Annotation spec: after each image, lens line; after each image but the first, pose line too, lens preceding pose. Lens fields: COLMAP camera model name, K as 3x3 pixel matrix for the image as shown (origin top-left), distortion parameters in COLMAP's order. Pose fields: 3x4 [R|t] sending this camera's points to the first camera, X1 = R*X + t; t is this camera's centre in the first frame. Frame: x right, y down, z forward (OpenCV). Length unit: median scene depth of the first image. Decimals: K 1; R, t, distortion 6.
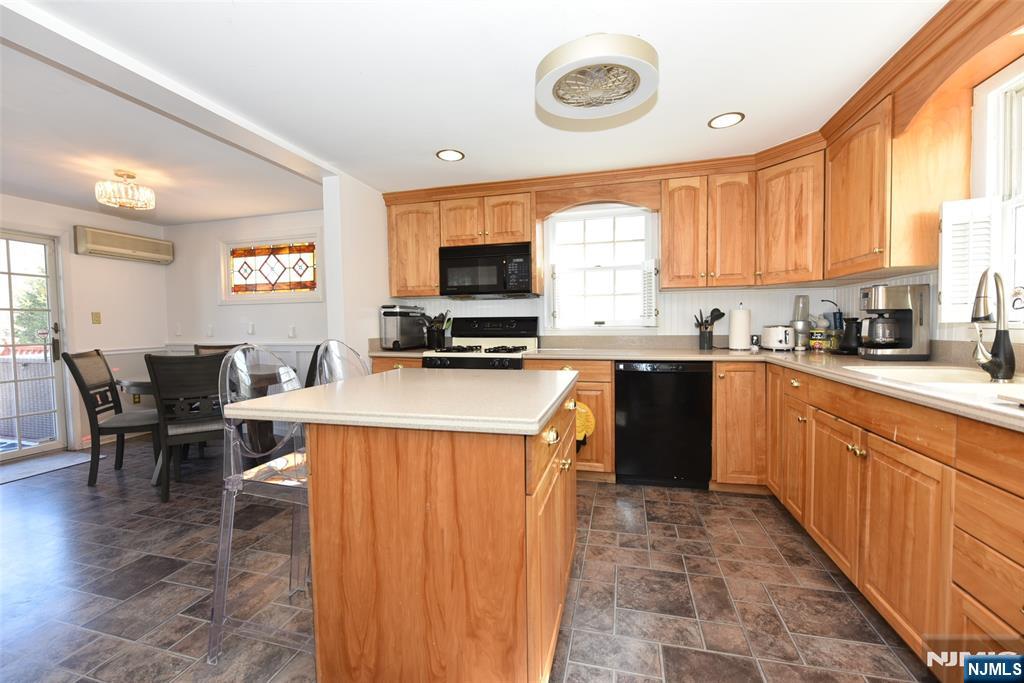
lens RADIAL K [[420.5, 0, 512.5], [0, 420.5, 343.2], [0, 0, 1]] dist [-0.007037, -0.000848]
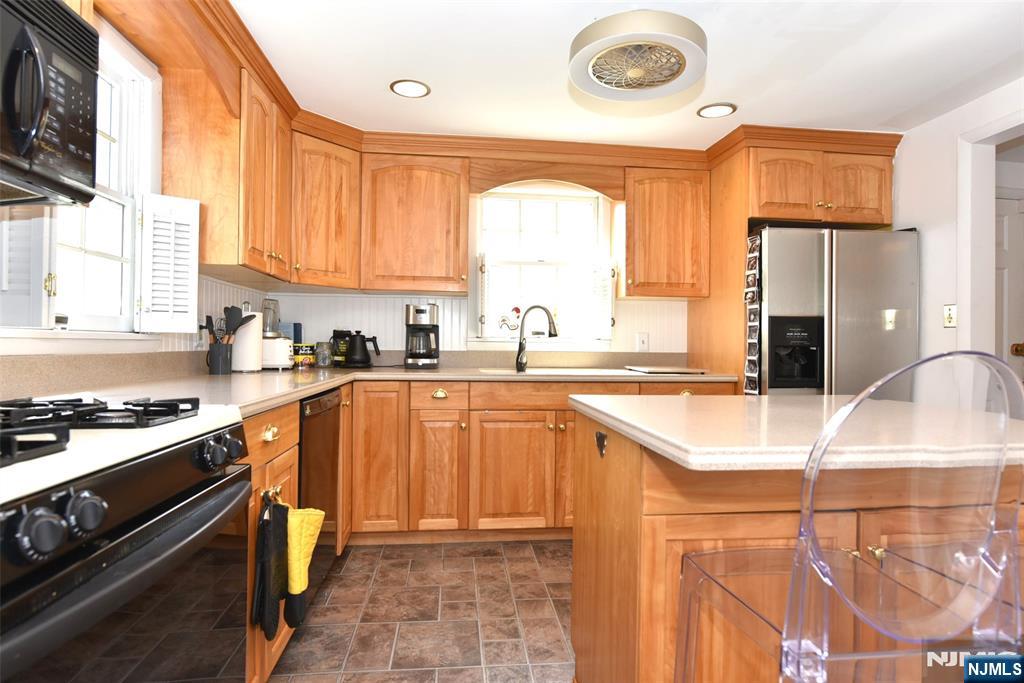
lens RADIAL K [[552.4, 0, 515.3], [0, 552.4, 341.9], [0, 0, 1]] dist [-0.001378, -0.000314]
pose [[-0.368491, 0.013690, 0.929530, -0.440990], [0.035969, 0.999353, -0.000459, -0.016460], [-0.928935, 0.033266, -0.368745, 0.936593]]
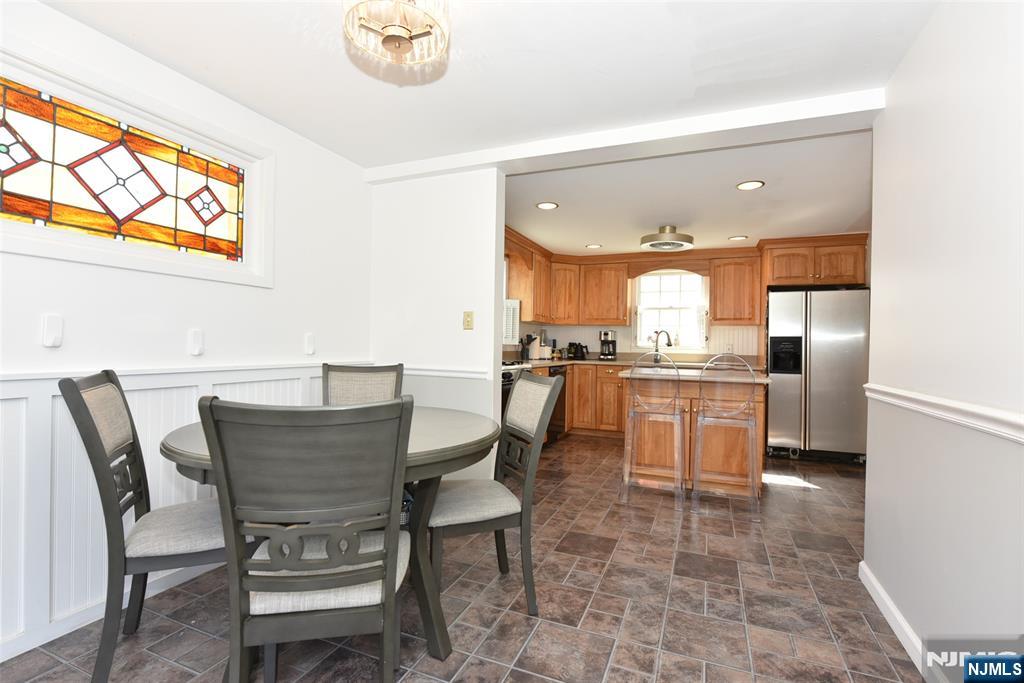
lens RADIAL K [[478.2, 0, 512.0], [0, 478.2, 341.5], [0, 0, 1]] dist [-0.001924, -0.000549]
pose [[0.127850, 0.023690, 0.991511, -1.417048], [0.024300, 0.999340, -0.027010, -0.006915], [-0.991496, 0.027546, 0.127190, 0.849328]]
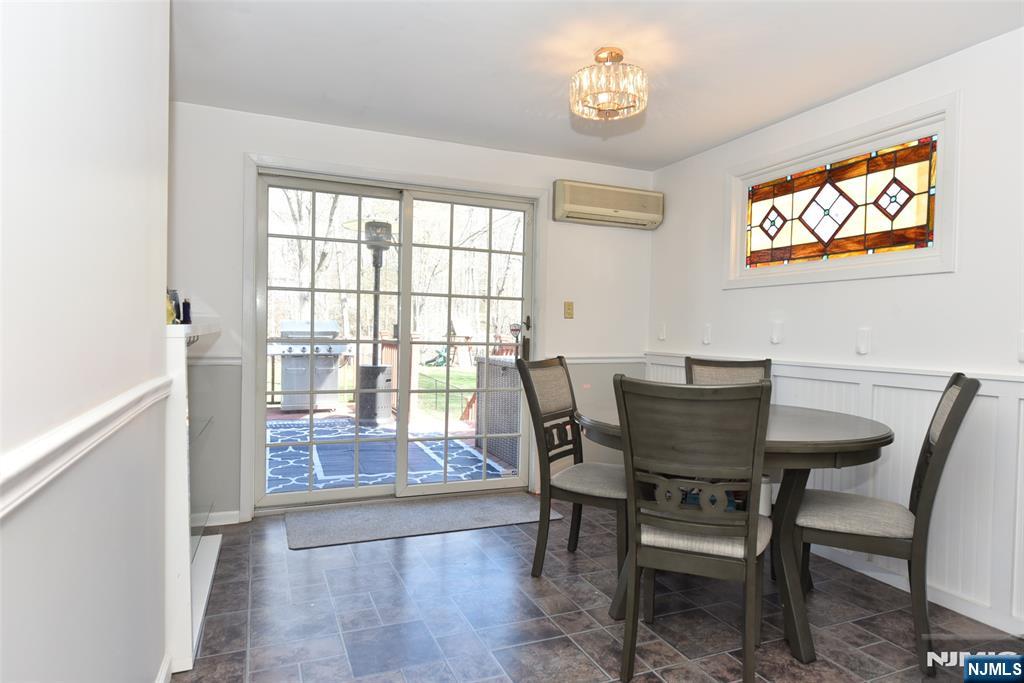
lens RADIAL K [[604.6, 0, 512.0], [0, 604.6, 341.5], [0, 0, 1]] dist [-0.000999, -0.000434]
pose [[0.616483, 0.039785, -0.786362, -0.344488], [-0.061631, 0.998097, 0.002180, -0.005369], [0.784952, 0.047121, 0.617762, 0.404825]]
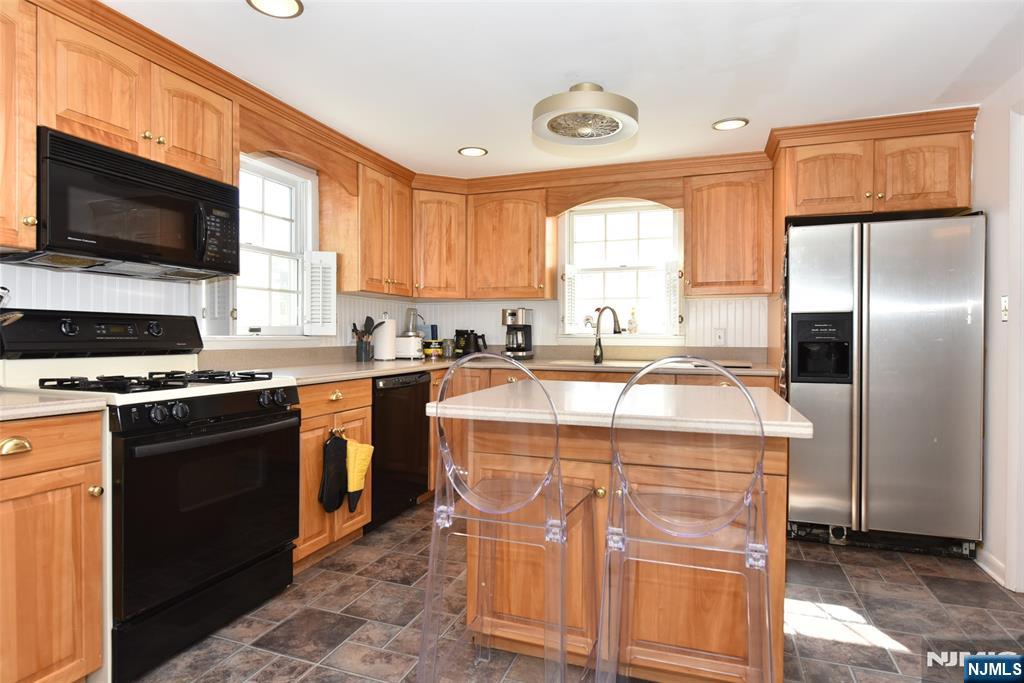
lens RADIAL K [[559.3, 0, 512.0], [0, 559.3, 341.5], [0, 0, 1]] dist [-0.003695, -0.000749]
pose [[0.079966, -0.000045, 0.996798, -0.740336], [0.040587, 0.999171, -0.003210, -0.011733], [-0.995971, 0.040714, 0.079902, 0.609218]]
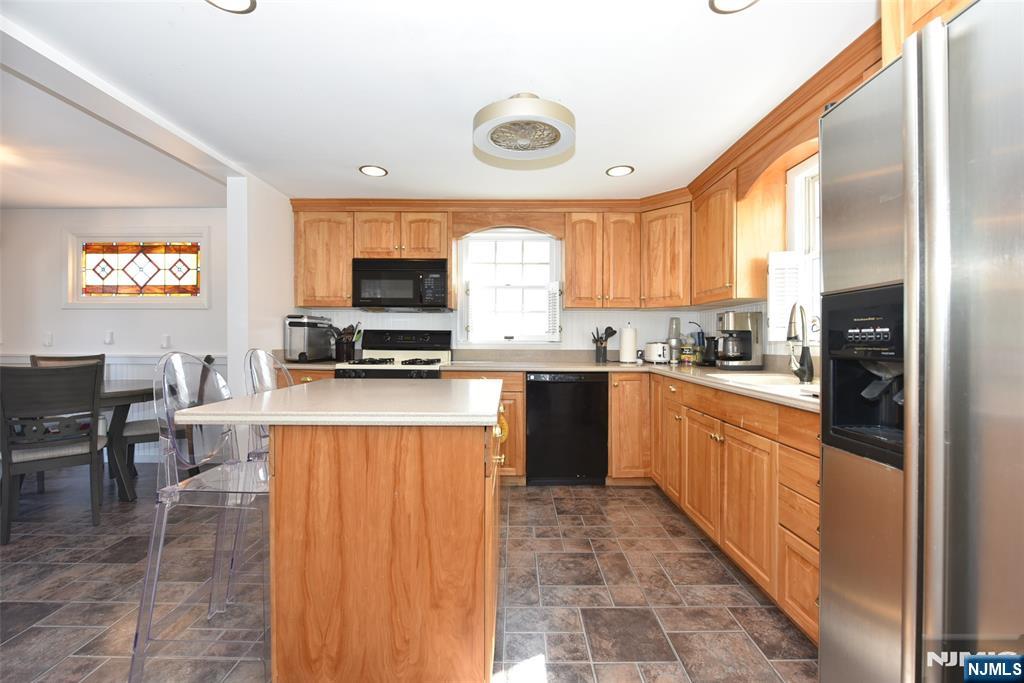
lens RADIAL K [[431.8, 0, 512.0], [0, 431.8, 341.5], [0, 0, 1]] dist [-0.003842, -0.000831]
pose [[0.967686, 0.015683, 0.251668, -0.072653], [-0.005417, 0.999127, -0.041435, 0.008649], [-0.252098, 0.038733, 0.966926, -0.078340]]
